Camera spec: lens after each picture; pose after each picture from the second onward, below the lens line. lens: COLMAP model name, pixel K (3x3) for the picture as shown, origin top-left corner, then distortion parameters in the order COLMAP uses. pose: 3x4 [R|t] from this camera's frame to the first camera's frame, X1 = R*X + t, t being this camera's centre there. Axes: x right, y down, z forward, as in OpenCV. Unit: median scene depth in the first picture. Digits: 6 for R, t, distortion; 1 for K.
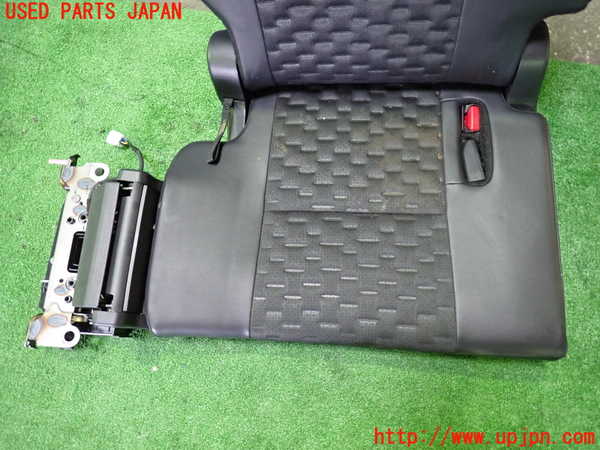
lens RADIAL K [[445.4, 0, 300.0], [0, 445.4, 225.0], [0, 0, 1]] dist [0.011578, -0.007226]
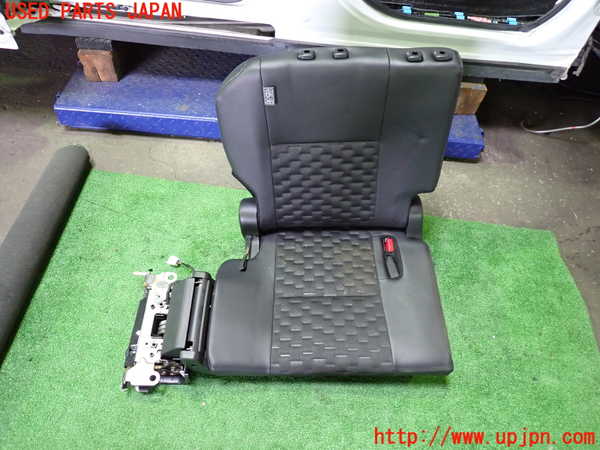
lens RADIAL K [[445.4, 0, 300.0], [0, 445.4, 225.0], [0, 0, 1]] dist [0.011578, -0.007226]
pose [[0.991452, 0.003903, 0.130411, -0.199404], [0.041850, 0.937220, -0.346218, 0.286761], [-0.123576, 0.348716, 0.929046, -0.636270]]
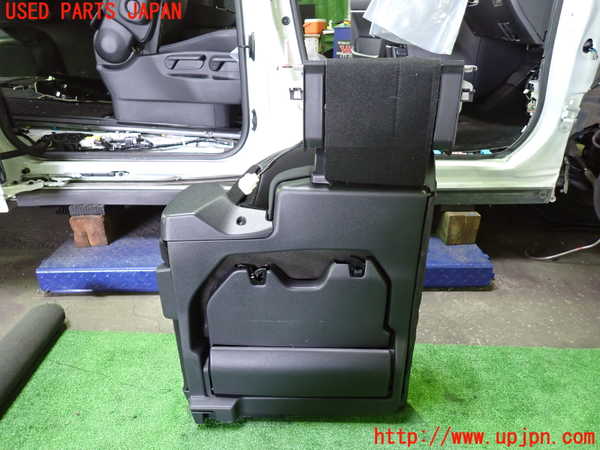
lens RADIAL K [[445.4, 0, 300.0], [0, 445.4, 225.0], [0, 0, 1]] dist [0.011578, -0.007226]
pose [[0.990922, -0.030035, 0.131040, -0.158984], [0.117261, 0.669822, -0.733204, 0.463749], [-0.065752, 0.741914, 0.667263, -0.294006]]
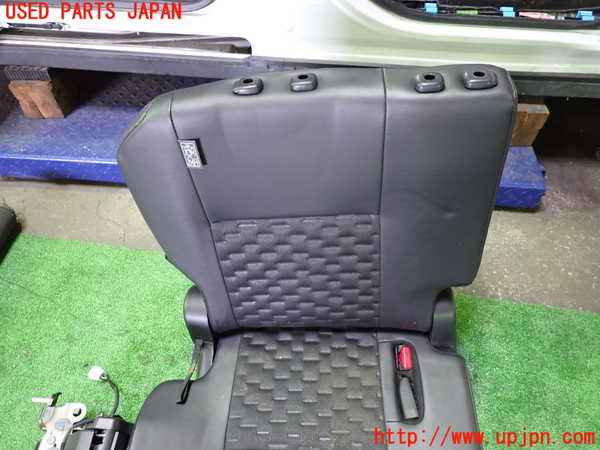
lens RADIAL K [[445.4, 0, 300.0], [0, 445.4, 225.0], [0, 0, 1]] dist [0.011578, -0.007226]
pose [[0.999320, -0.004706, 0.036566, 0.065836], [0.017812, 0.930015, -0.367091, -0.136206], [-0.032279, 0.367492, 0.929466, -0.222146]]
